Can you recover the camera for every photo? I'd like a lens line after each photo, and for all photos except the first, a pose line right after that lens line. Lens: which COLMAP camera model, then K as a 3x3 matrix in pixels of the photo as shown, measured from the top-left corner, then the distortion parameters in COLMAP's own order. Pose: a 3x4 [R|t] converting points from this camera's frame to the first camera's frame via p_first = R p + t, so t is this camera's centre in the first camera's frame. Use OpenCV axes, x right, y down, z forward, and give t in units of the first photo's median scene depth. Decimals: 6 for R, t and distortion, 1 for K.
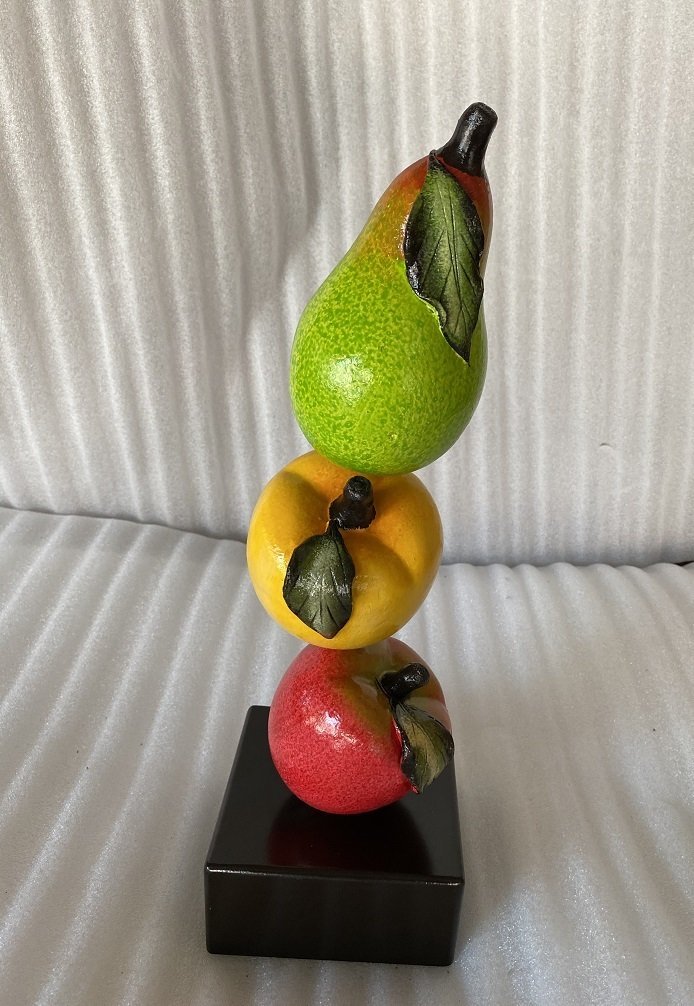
lens RADIAL K [[814.2, 0, 367.4], [0, 814.2, 495.9], [0, 0, 1]] dist [0.020567, -0.011898]
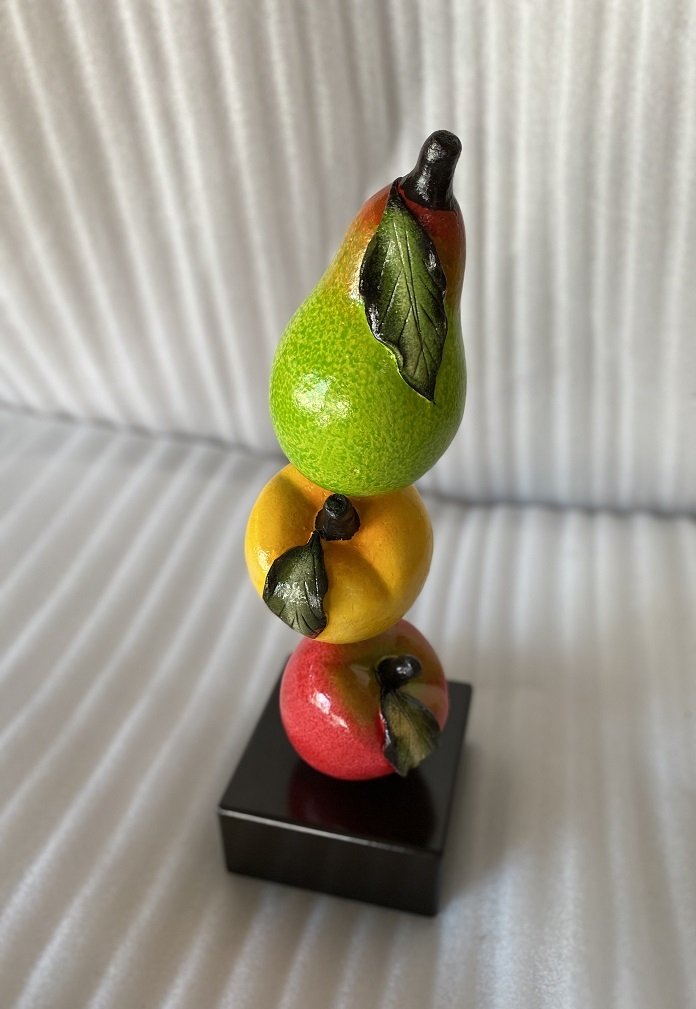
lens RADIAL K [[816.6, 0, 360.1], [0, 816.6, 498.0], [0, 0, 1]] dist [0.020567, -0.011898]
pose [[0.977671, 0.066246, -0.199426, 0.200753], [-0.031800, 0.984721, 0.171212, -0.177336], [0.207721, -0.161048, 0.964840, 0.013408]]
